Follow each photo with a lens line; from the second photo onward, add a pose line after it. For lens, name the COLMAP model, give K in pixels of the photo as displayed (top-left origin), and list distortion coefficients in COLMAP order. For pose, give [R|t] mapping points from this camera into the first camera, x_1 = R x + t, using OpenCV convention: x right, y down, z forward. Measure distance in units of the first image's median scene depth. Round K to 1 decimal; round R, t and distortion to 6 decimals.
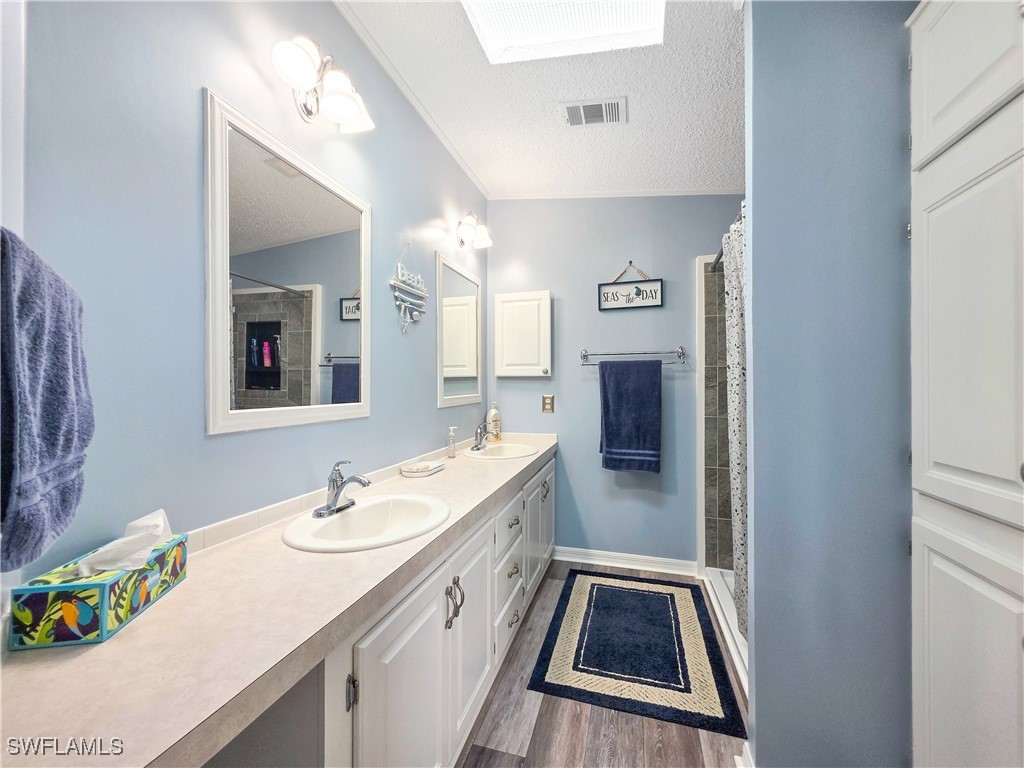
lens RADIAL K [[412.0, 0, 510.4], [0, 412.0, 386.8], [0, 0, 1]] dist [-0.001167, 0.000926]
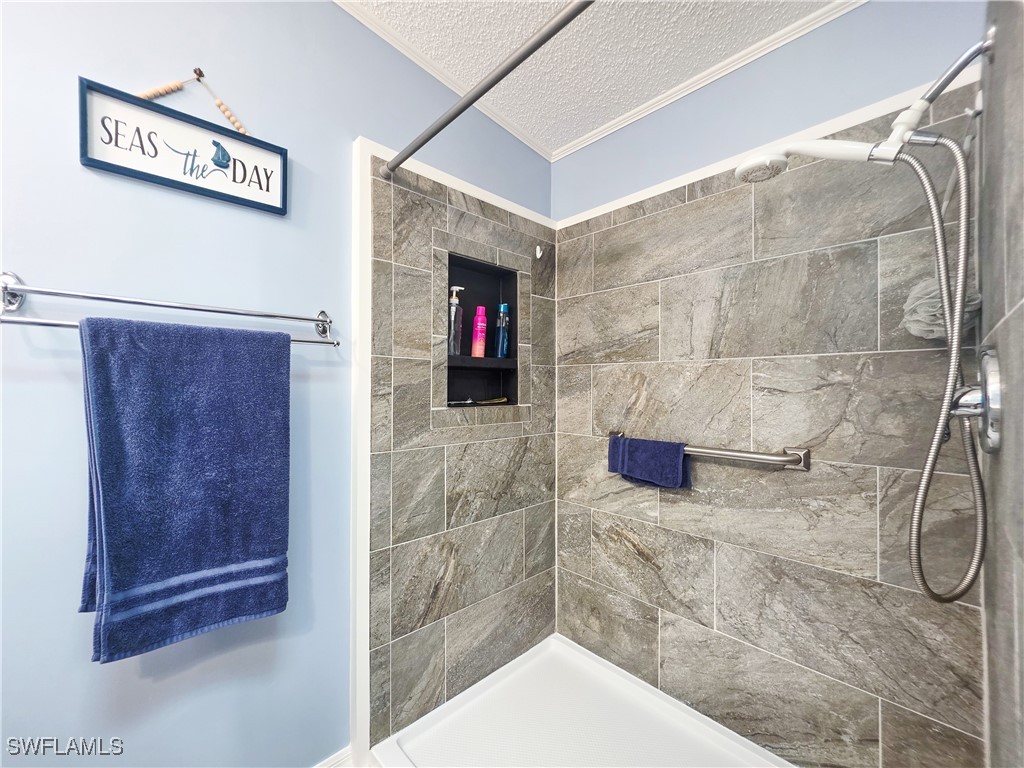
lens RADIAL K [[412.0, 0, 507.3], [0, 412.0, 383.6], [0, 0, 1]] dist [-0.001167, 0.000926]
pose [[0.490365, 0.008629, 0.871475, 0.104716], [-0.012912, 0.999913, -0.002636, -0.015214], [-0.871422, -0.009960, 0.490434, 0.582791]]
